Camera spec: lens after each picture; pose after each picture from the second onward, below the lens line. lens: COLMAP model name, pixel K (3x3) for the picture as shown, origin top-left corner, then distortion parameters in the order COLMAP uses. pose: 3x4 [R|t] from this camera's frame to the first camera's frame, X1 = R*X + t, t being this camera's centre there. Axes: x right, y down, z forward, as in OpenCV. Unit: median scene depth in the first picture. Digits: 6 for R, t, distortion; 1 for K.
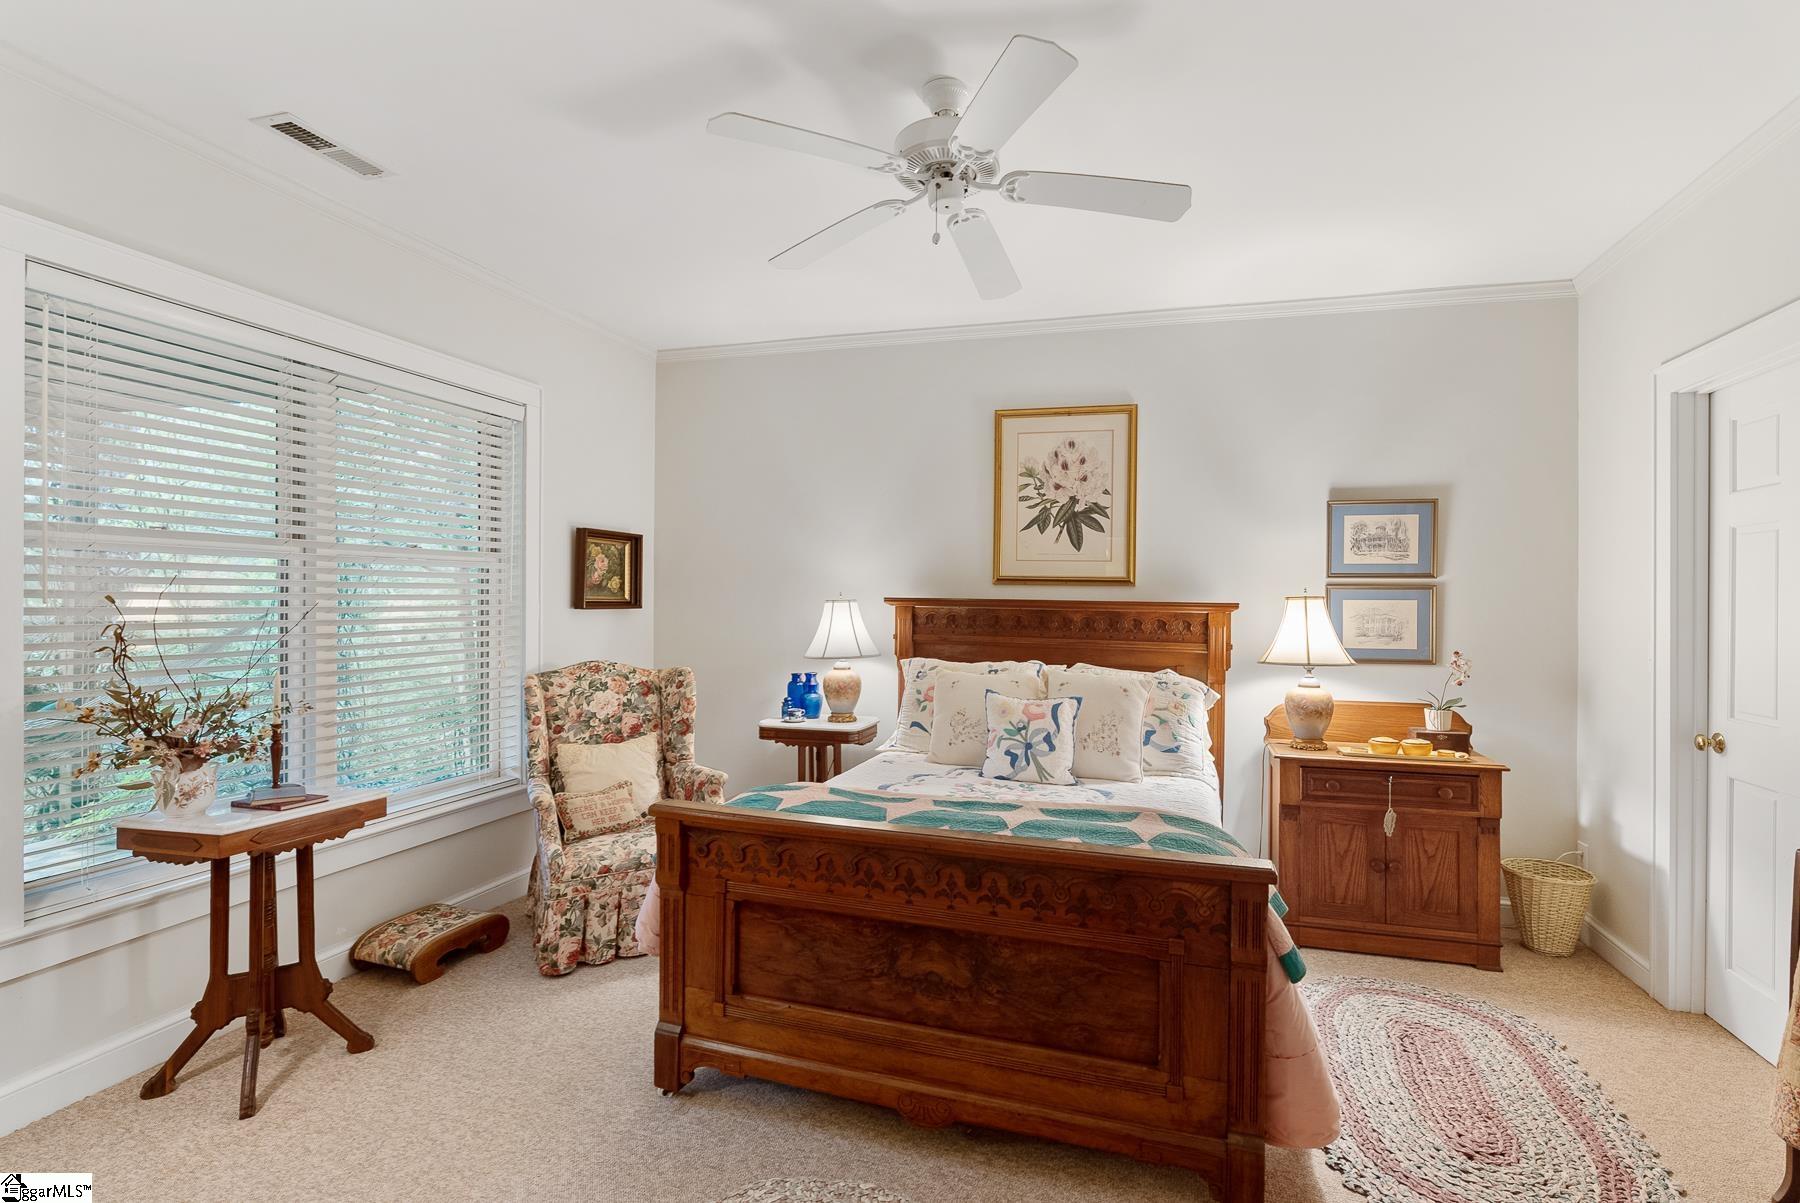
lens RADIAL K [[823.1, 0, 909.8], [0, 823.1, 594.4], [0, 0, 1]] dist [0.002701, 0.000828]
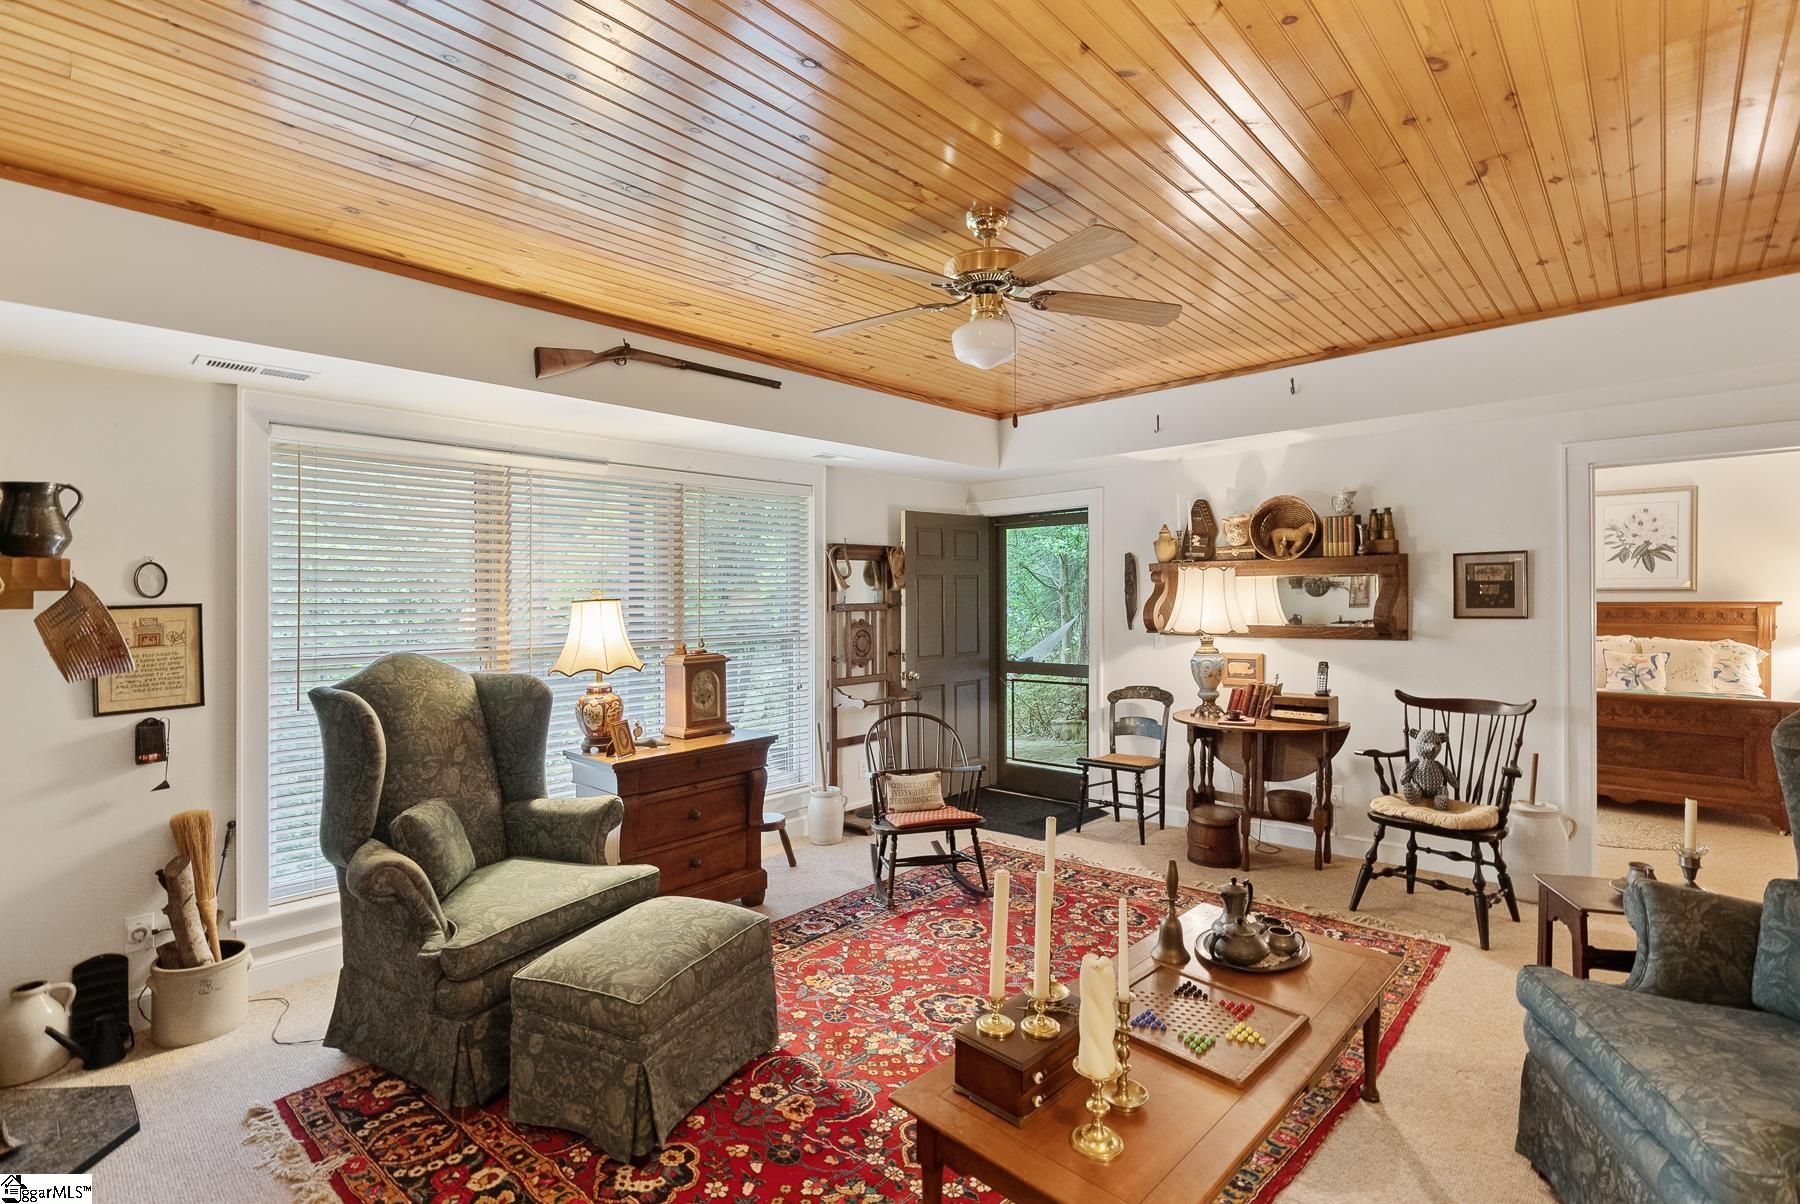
lens RADIAL K [[823.1, 0, 887.8], [0, 823.1, 599.6], [0, 0, 1]] dist [0.002701, 0.000828]
pose [[0.903861, -0.017958, -0.427449, -0.579401], [0.021260, 0.999770, 0.002953, -0.040432], [0.427298, -0.011757, 0.904034, -1.432624]]
